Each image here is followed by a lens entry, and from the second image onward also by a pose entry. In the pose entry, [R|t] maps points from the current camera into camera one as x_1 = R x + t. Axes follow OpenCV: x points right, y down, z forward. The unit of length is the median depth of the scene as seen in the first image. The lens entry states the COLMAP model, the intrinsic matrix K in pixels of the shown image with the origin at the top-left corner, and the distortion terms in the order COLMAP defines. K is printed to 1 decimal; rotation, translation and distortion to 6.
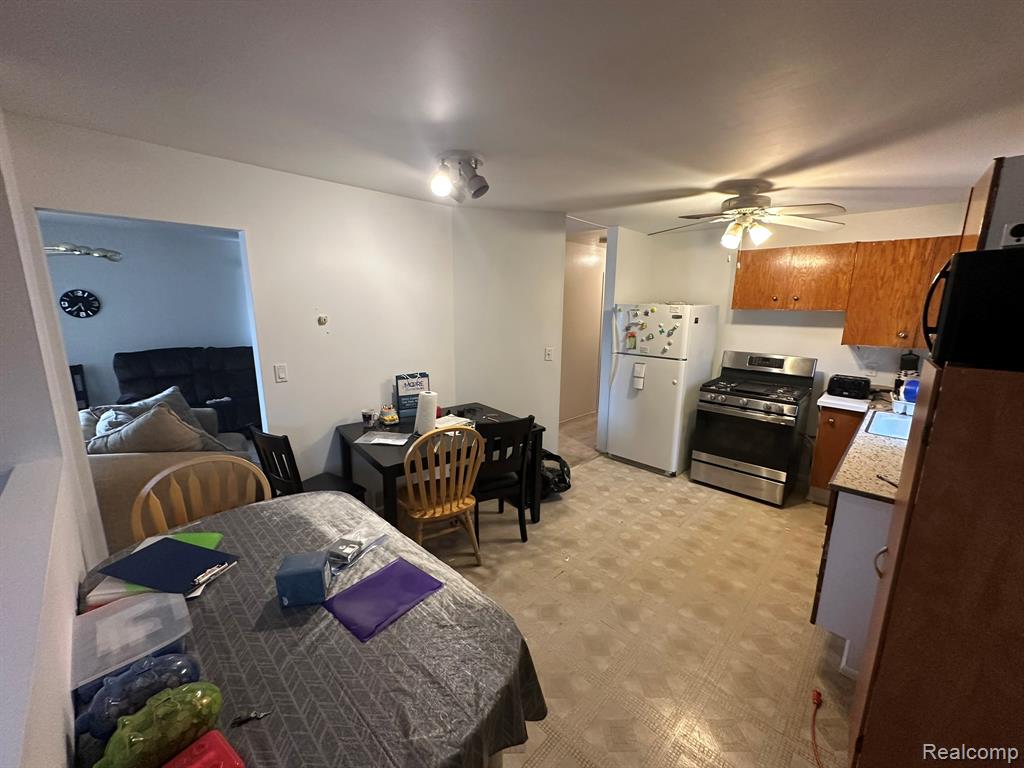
lens RADIAL K [[405.0, 0, 512.9], [0, 405.0, 382.8], [0, 0, 1]] dist [0.001083, 0.000299]
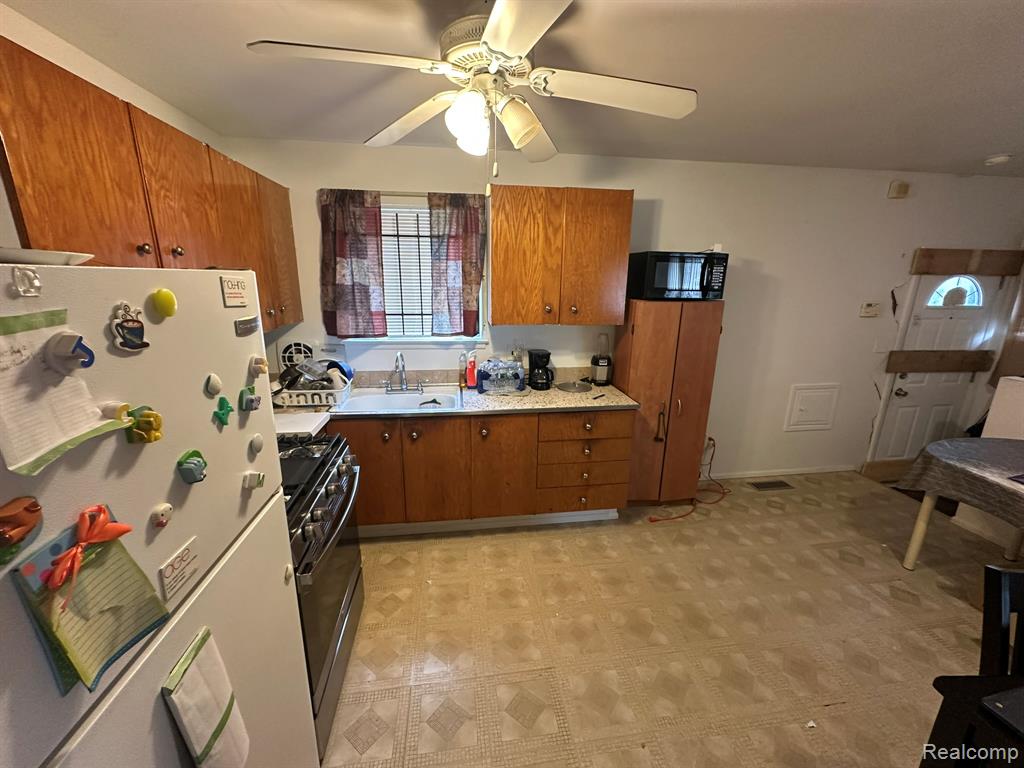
lens RADIAL K [[405.0, 0, 510.7], [0, 405.0, 378.9], [0, 0, 1]] dist [0.001083, 0.000299]
pose [[-0.789329, -0.169485, 0.590114, 0.226854], [0.098303, 0.913858, 0.393954, -0.301510], [-0.606050, 0.368969, -0.704674, 1.559577]]
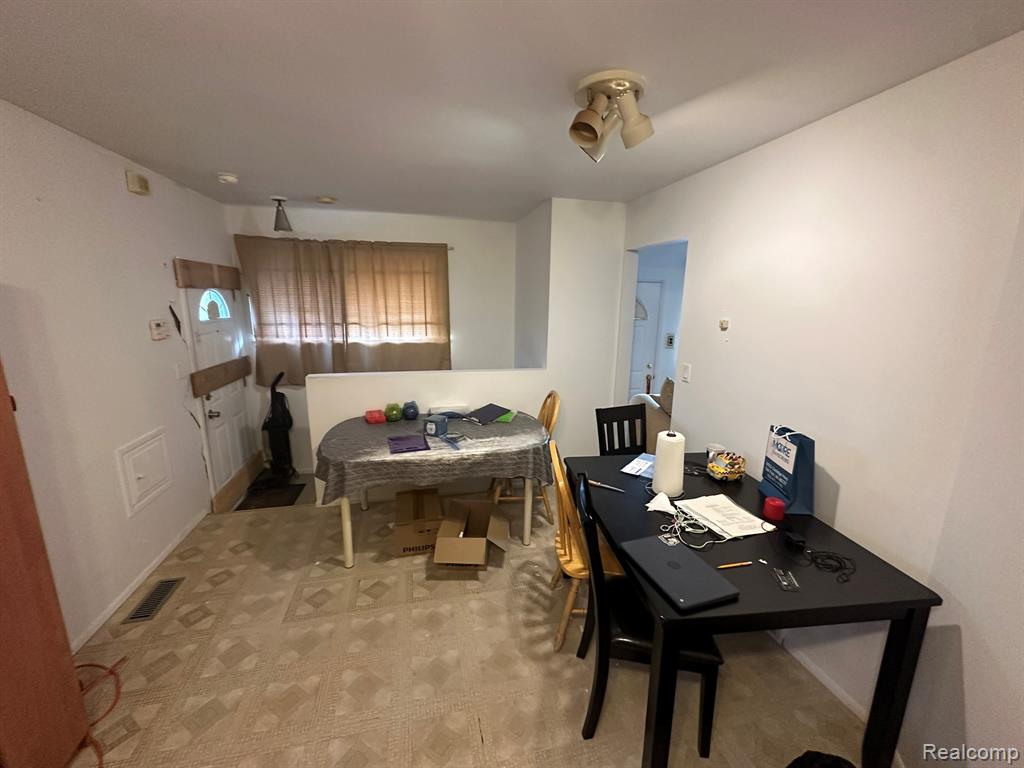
lens RADIAL K [[405.0, 0, 512.7], [0, 405.0, 383.2], [0, 0, 1]] dist [0.001083, 0.000299]
pose [[-0.541268, 0.157948, -0.825882, 0.517305], [-0.179498, 0.937854, 0.297002, -0.229119], [0.821468, 0.309002, -0.479279, 1.164599]]
